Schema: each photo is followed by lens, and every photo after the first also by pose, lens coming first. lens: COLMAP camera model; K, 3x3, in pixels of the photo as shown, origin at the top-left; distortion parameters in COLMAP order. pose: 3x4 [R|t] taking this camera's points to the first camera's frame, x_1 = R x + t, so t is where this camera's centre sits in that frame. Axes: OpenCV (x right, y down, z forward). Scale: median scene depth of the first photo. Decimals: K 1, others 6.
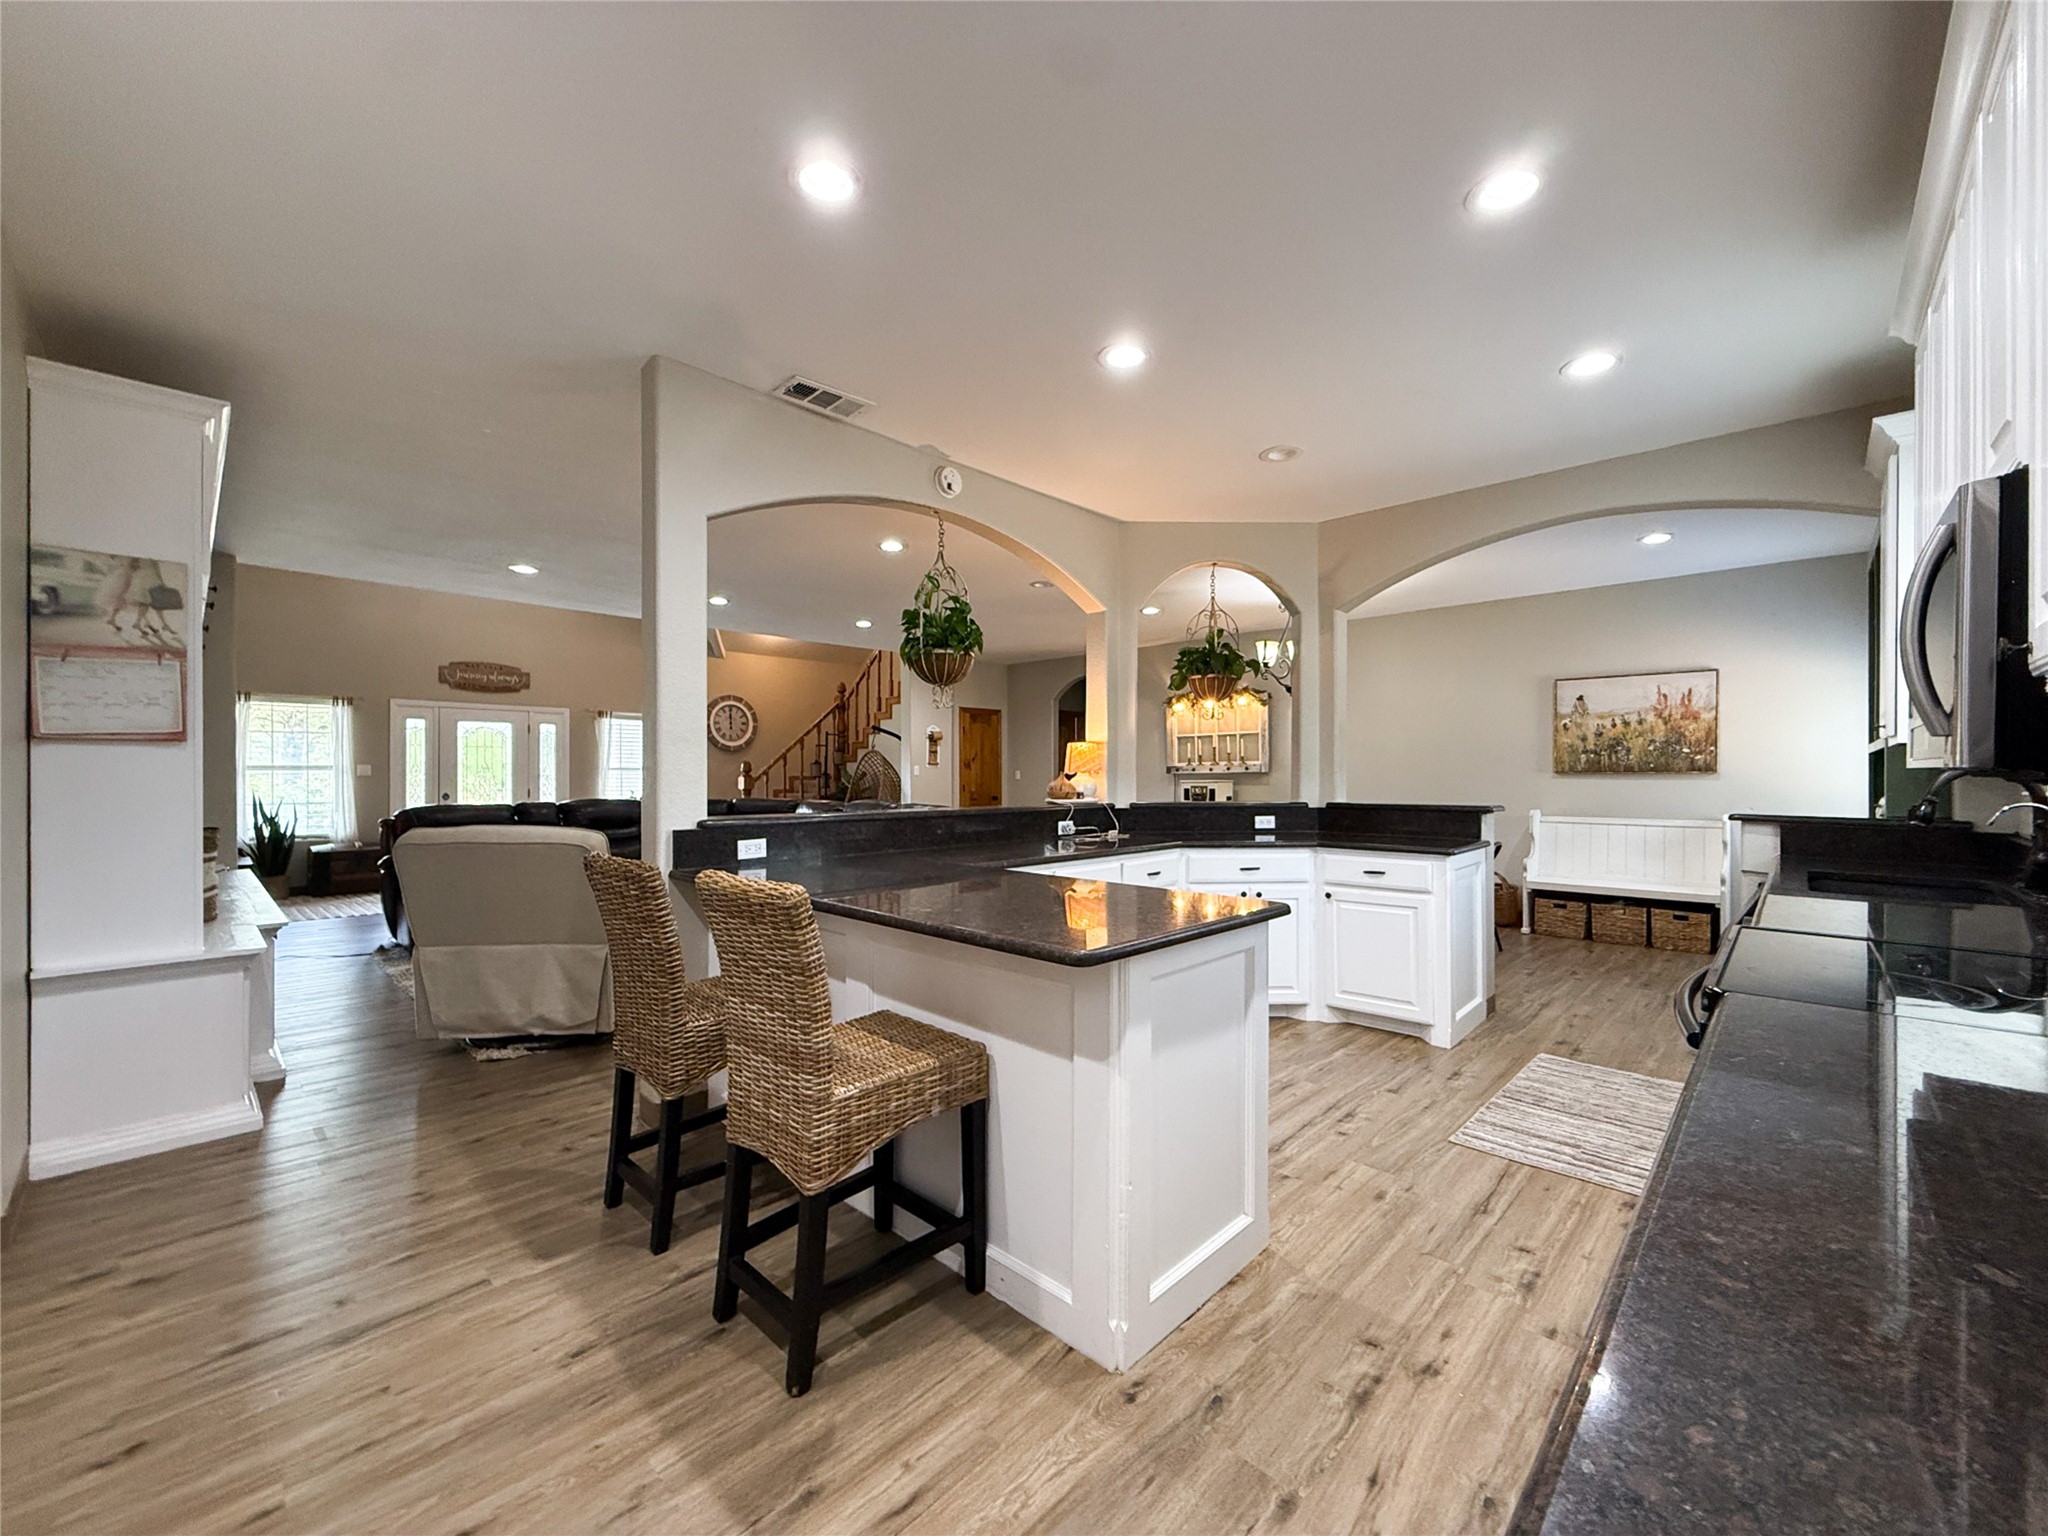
lens RADIAL K [[811.5, 0, 1021.1], [0, 811.5, 775.2], [0, 0, 1]] dist [0.000633, 0.000087]
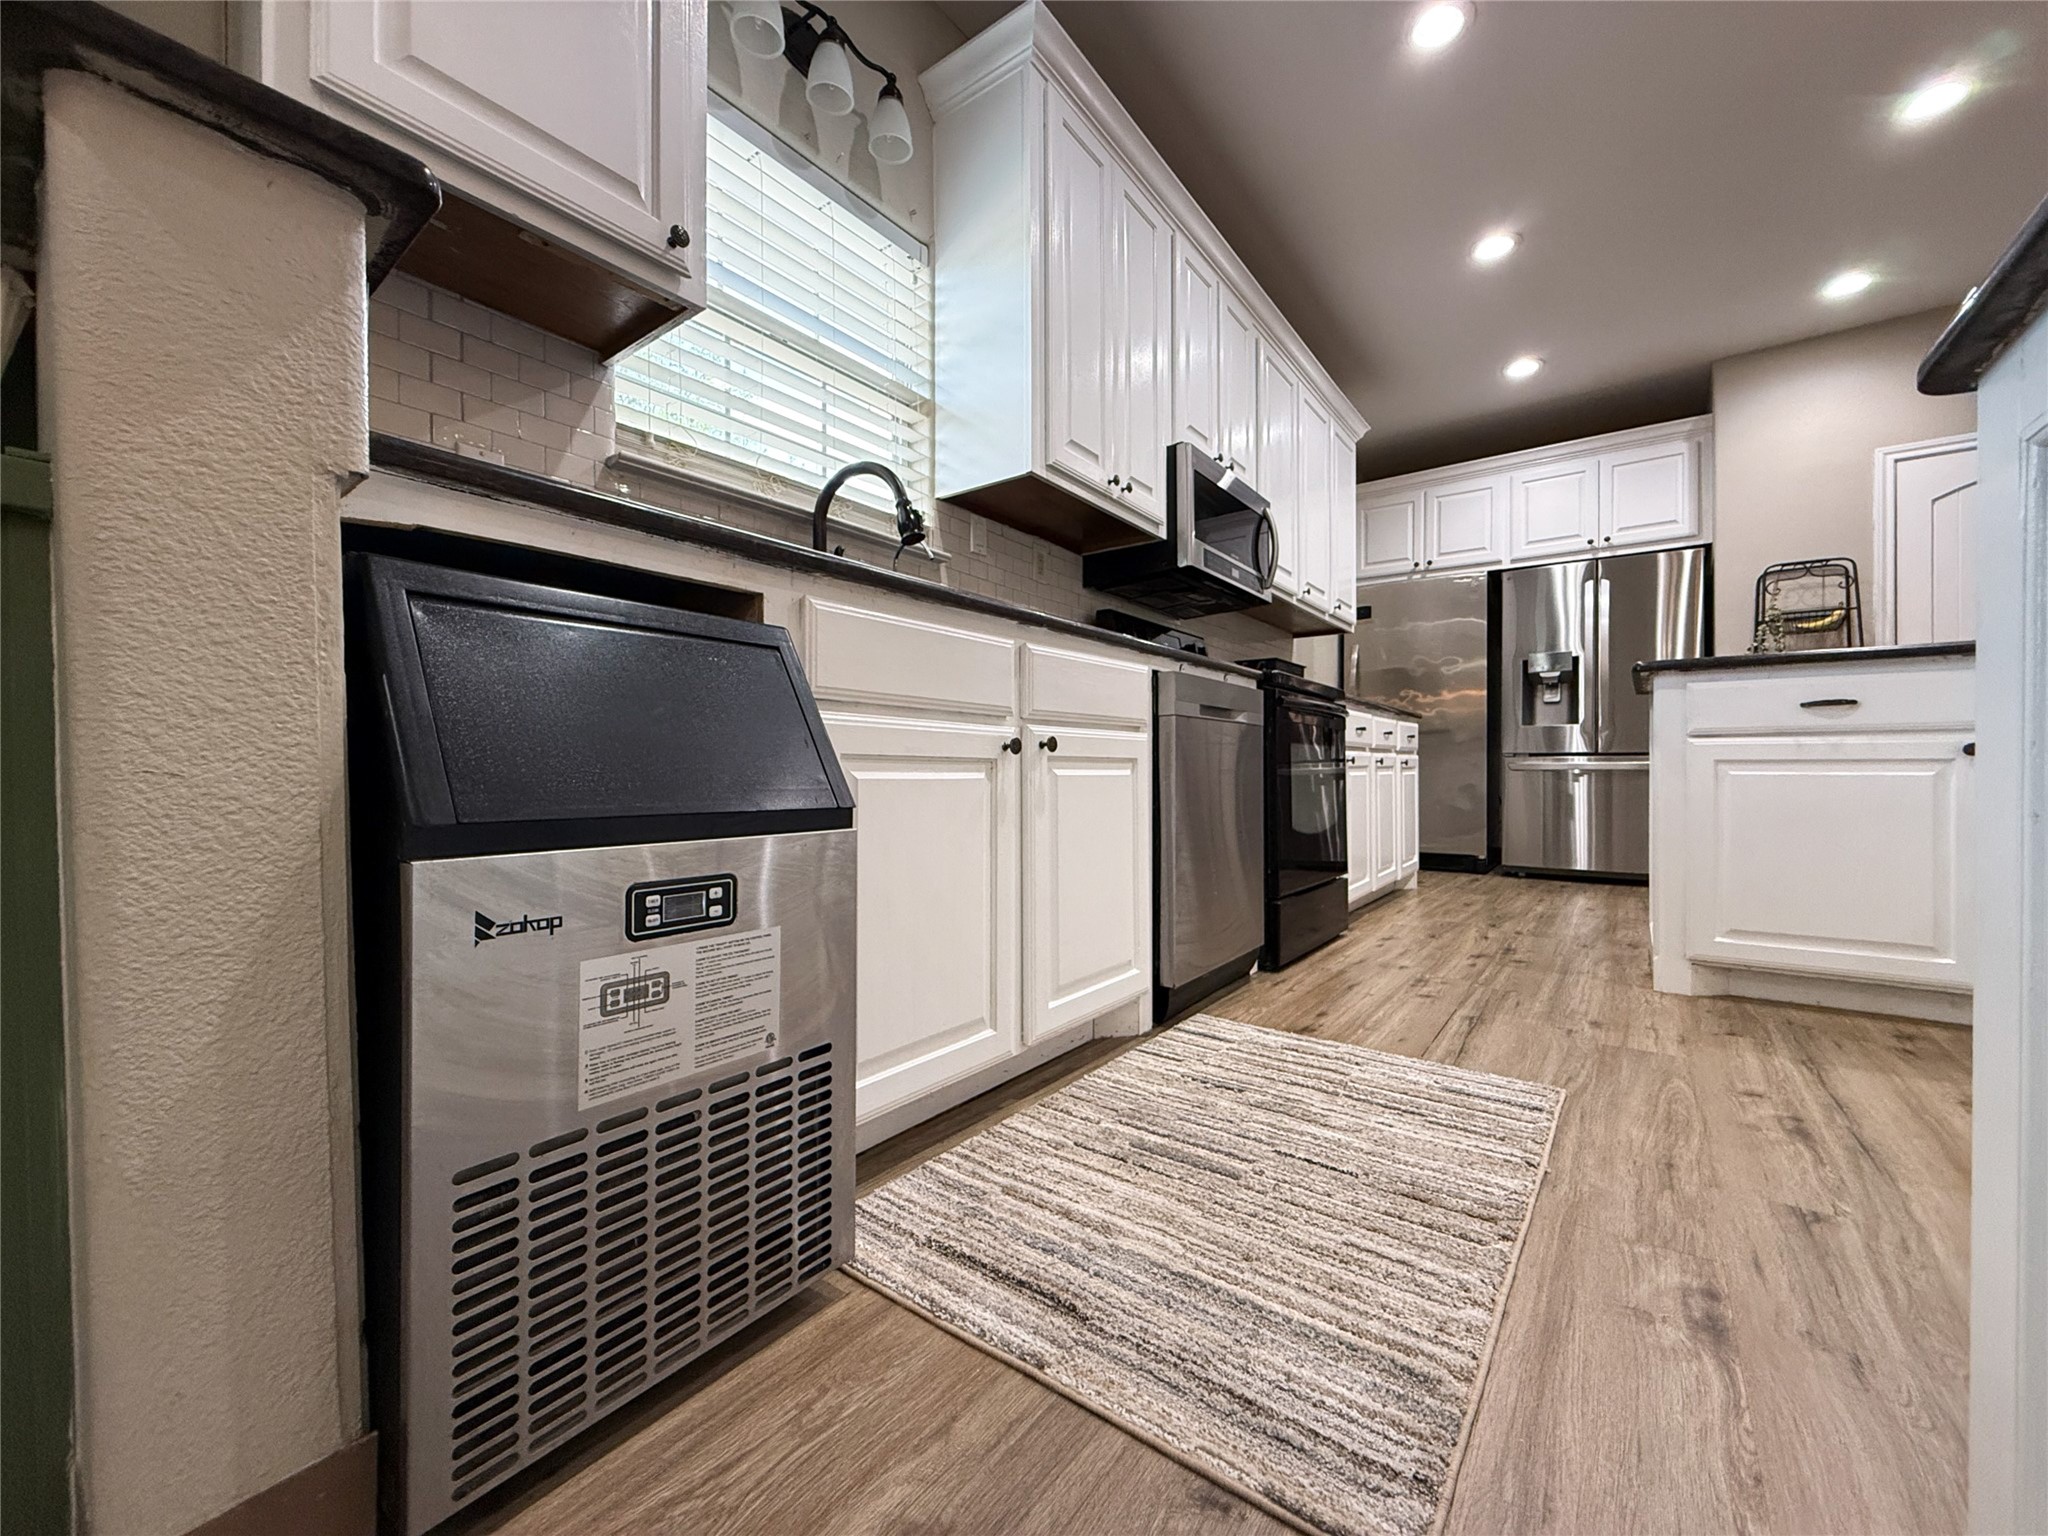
lens RADIAL K [[811.5, 0, 1023.1], [0, 811.5, 772.6], [0, 0, 1]] dist [0.000633, 0.000087]
pose [[-0.992505, 0.000121, -0.122206, 0.302801], [-0.000686, 0.999978, 0.006566, 0.071987], [0.122205, 0.006601, -0.992483, 0.473292]]
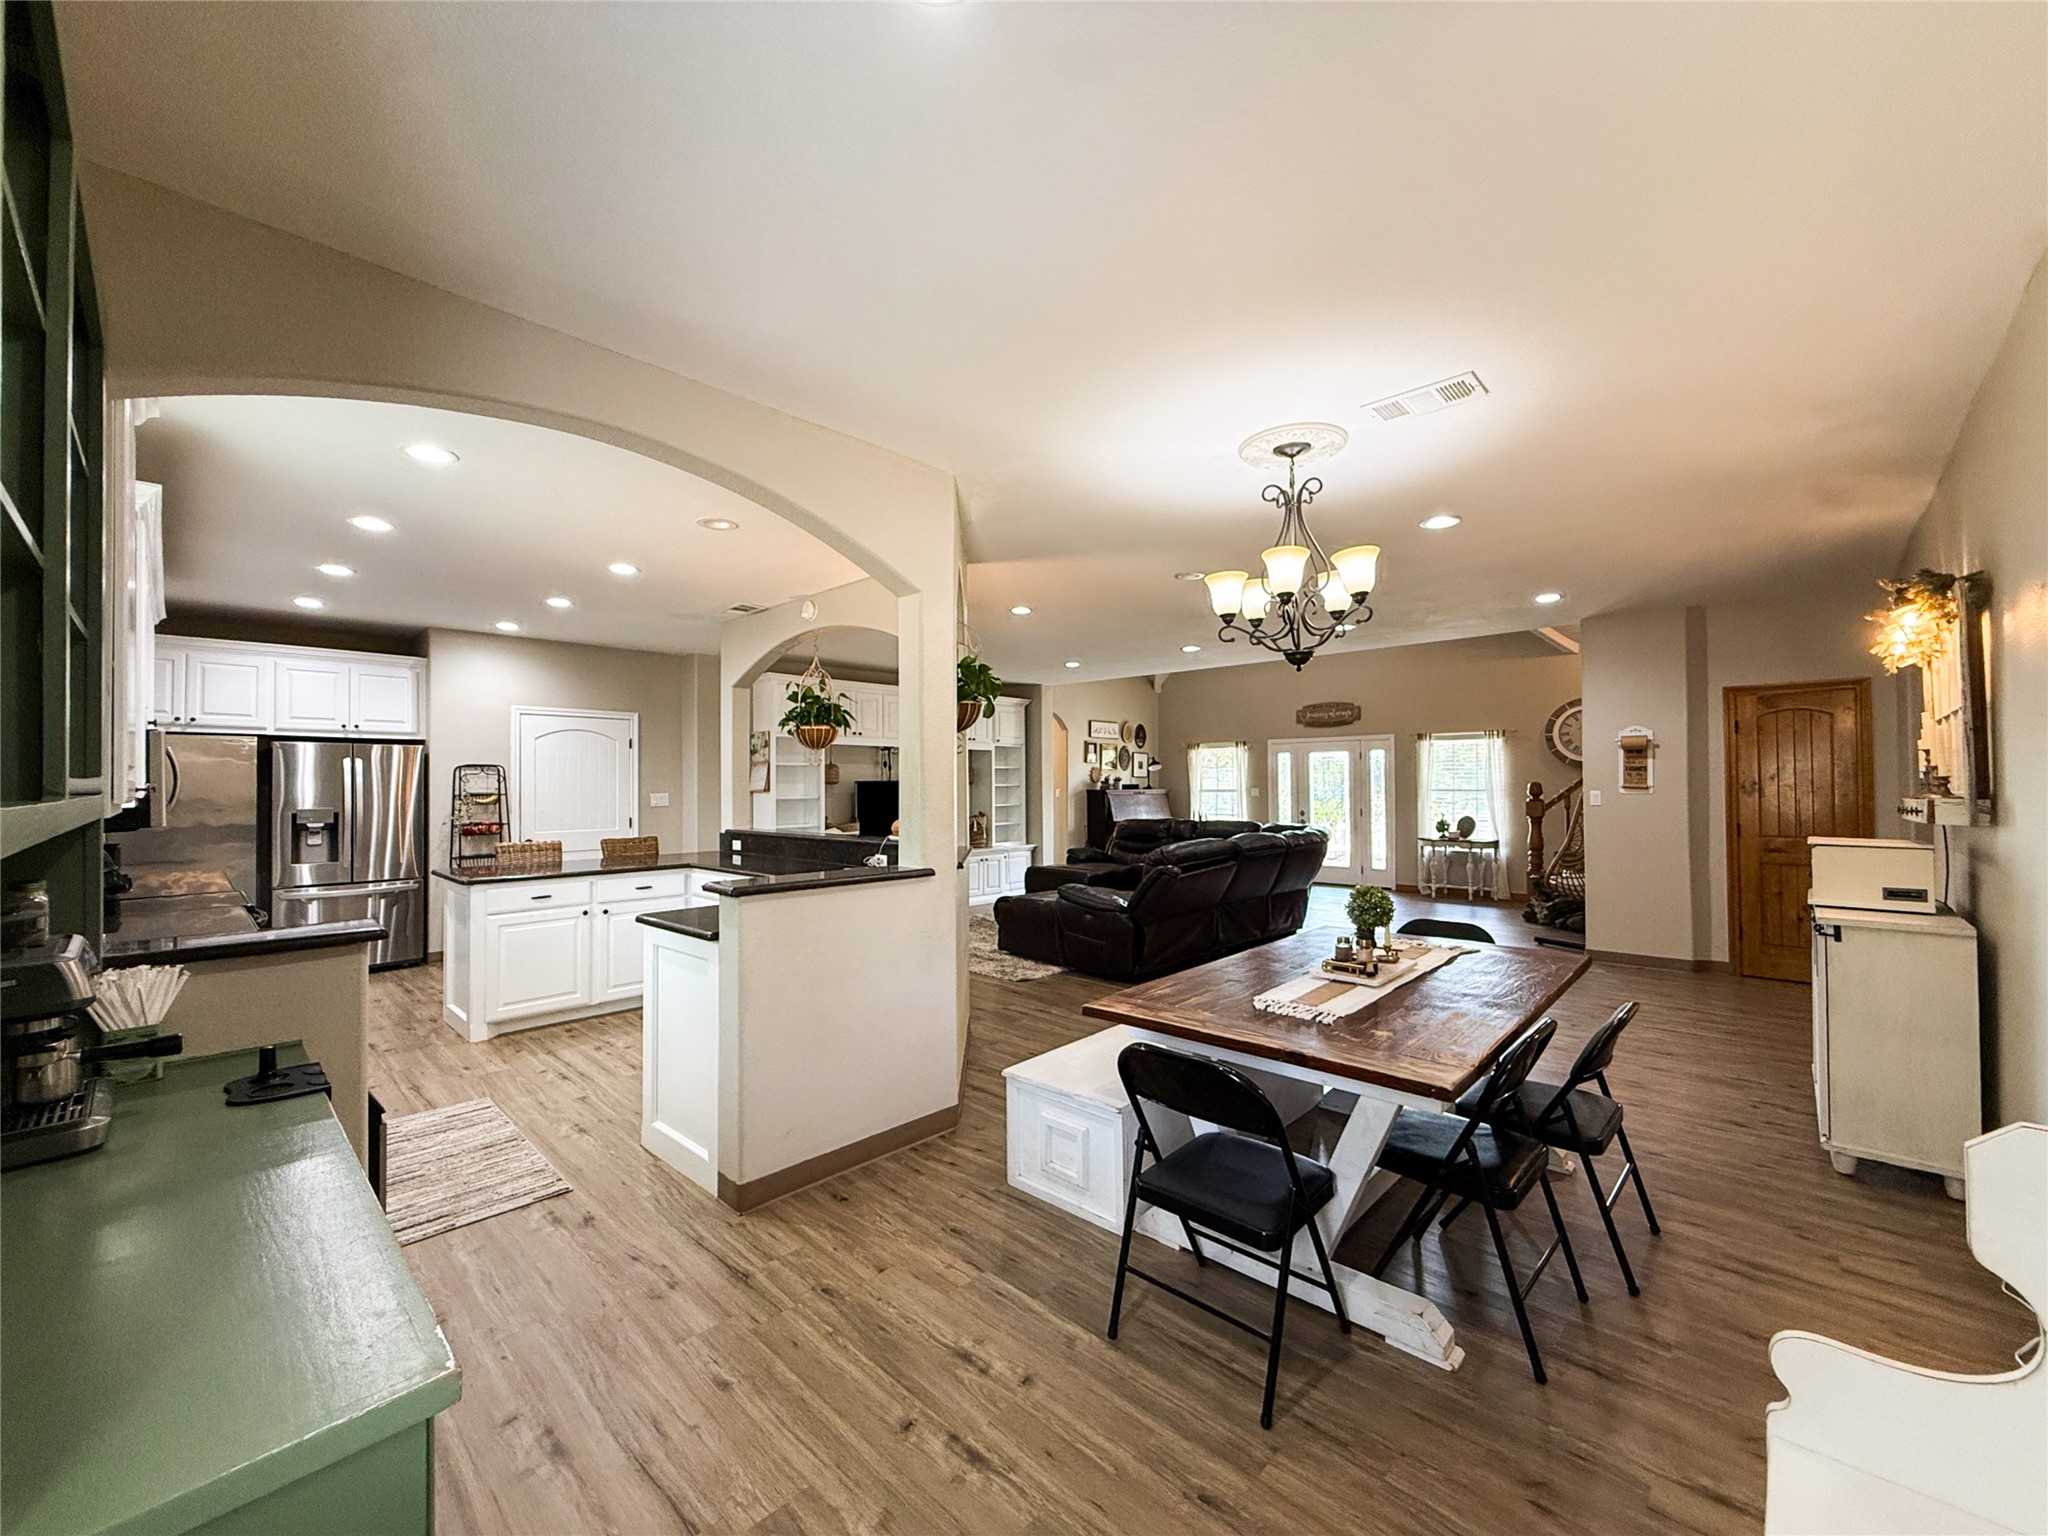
lens RADIAL K [[811.5, 0, 1018.5], [0, 811.5, 773.6], [0, 0, 1]] dist [0.000633, 0.000087]
pose [[0.004232, -0.012961, -0.999907, 0.587678], [0.001046, 0.999916, -0.012957, -0.019957], [0.999990, -0.000991, 0.004245, 0.586601]]
